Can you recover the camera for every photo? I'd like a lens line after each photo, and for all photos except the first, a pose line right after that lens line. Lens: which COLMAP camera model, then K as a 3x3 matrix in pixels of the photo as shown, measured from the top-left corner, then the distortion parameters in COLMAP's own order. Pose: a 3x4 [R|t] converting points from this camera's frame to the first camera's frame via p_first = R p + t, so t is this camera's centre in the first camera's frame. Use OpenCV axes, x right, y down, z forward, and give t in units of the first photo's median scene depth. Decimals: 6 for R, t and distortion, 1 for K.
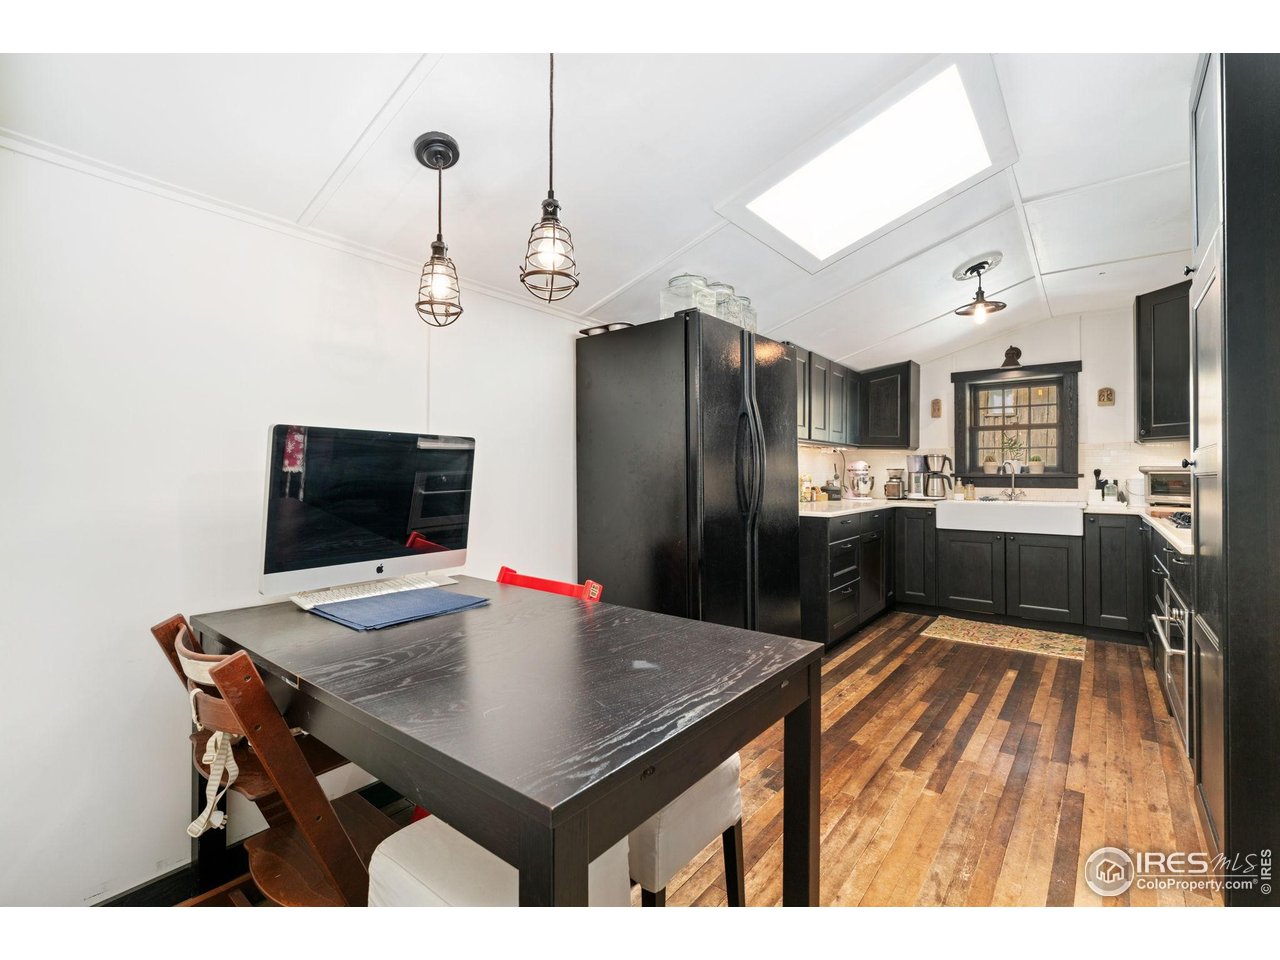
lens RADIAL K [[588.0, 0, 634.4], [0, 588.0, 465.6], [0, 0, 1]] dist [-0.000829, -0.000048]
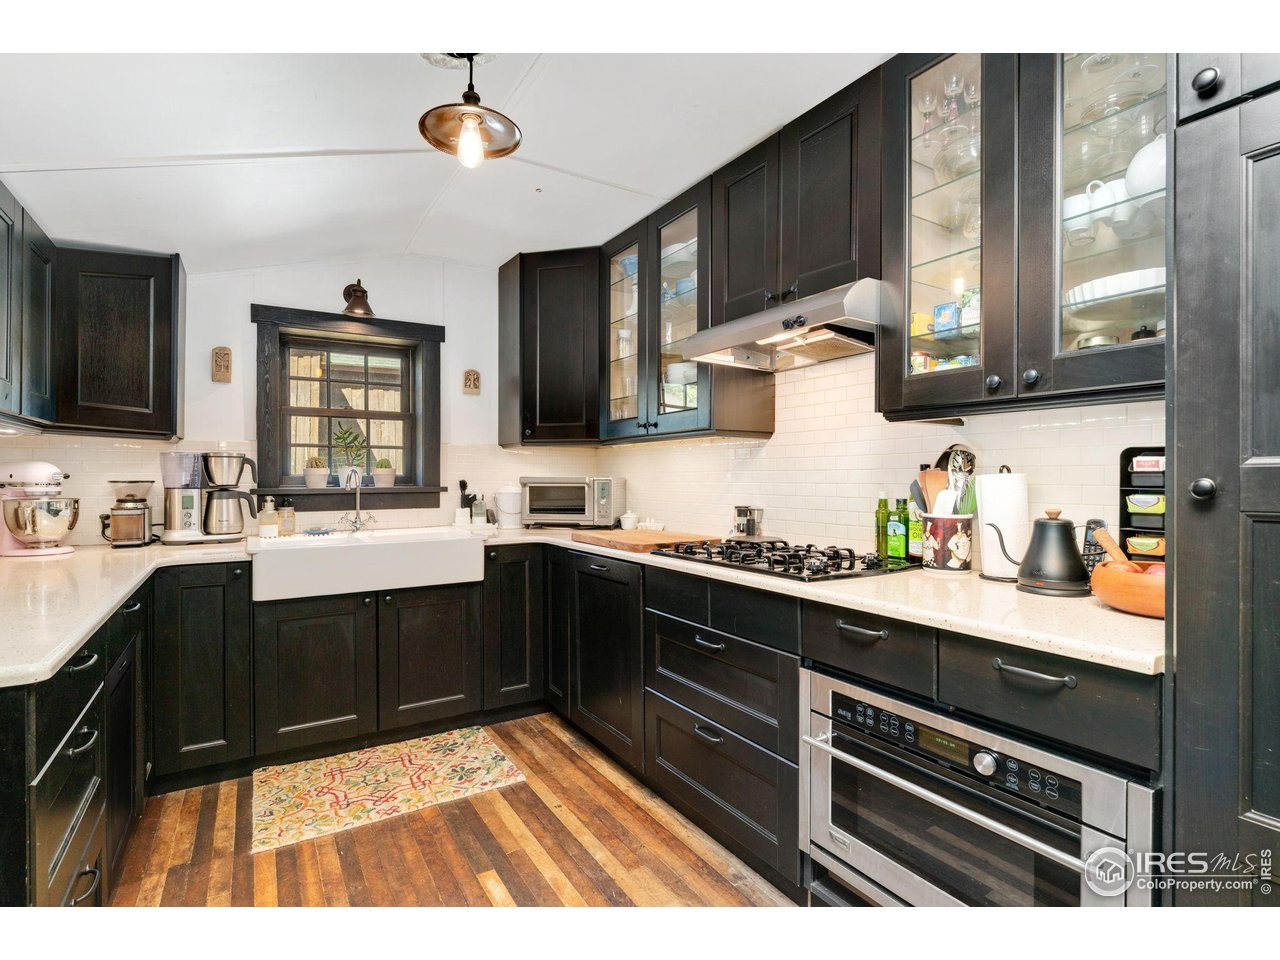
lens RADIAL K [[628.7, 0, 640.0], [0, 628.7, 480.0], [0, 0, 1]] dist [-0.002672, -0.000018]
pose [[0.342844, -0.008683, 0.939352, 0.133106], [-0.008473, 0.999888, 0.012335, -0.005495], [-0.939354, -0.012188, 0.342732, 0.529972]]
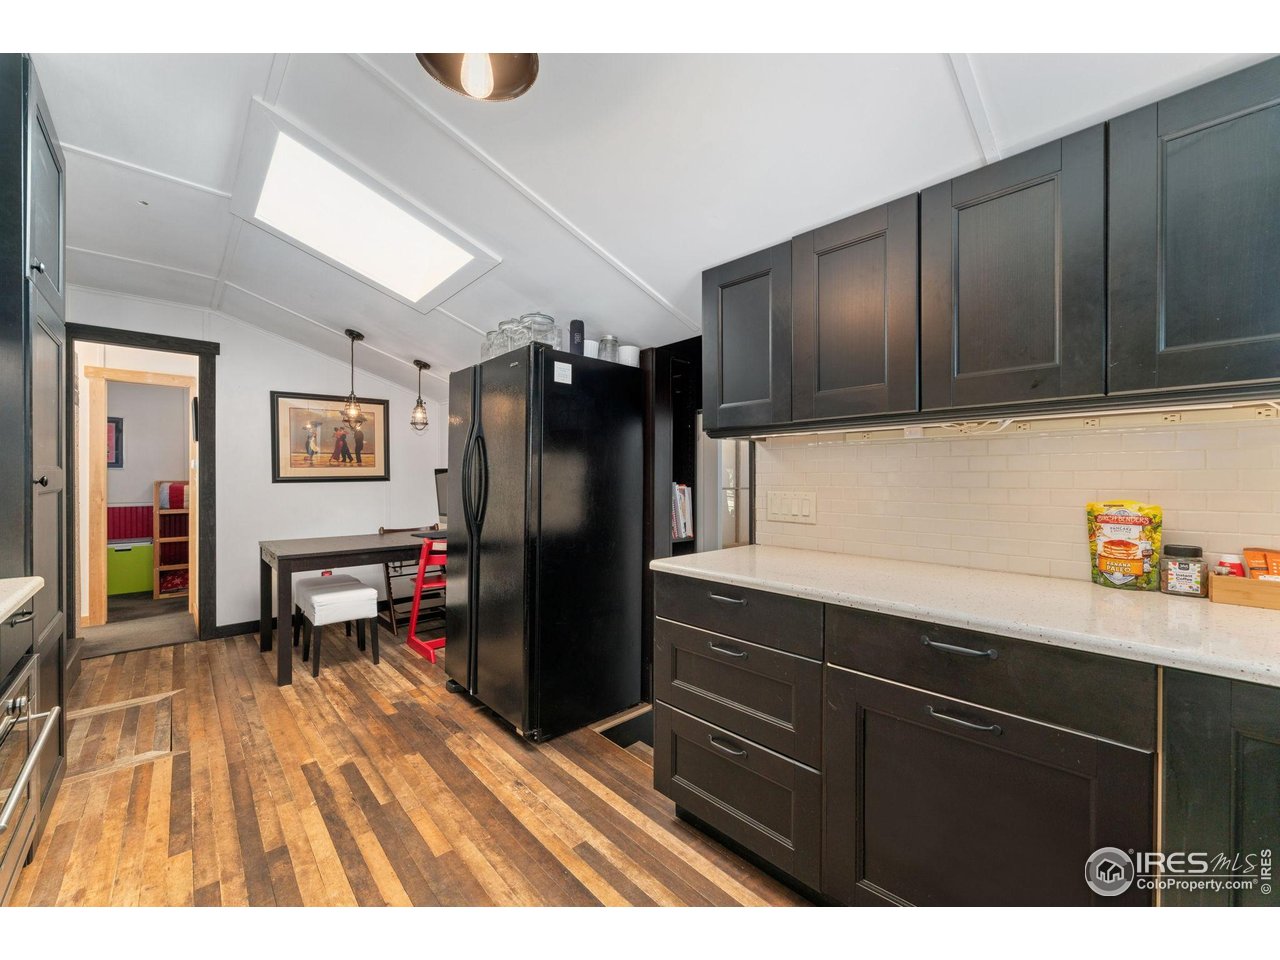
lens RADIAL K [[510.0, 0, 637.2], [0, 510.0, 479.5], [0, 0, 1]] dist [0.000459, 0.000055]
pose [[-0.158438, -0.002019, -0.987367, 0.666714], [0.008382, 0.999959, -0.003390, 0.001748], [0.987333, -0.008813, -0.158415, 0.859671]]
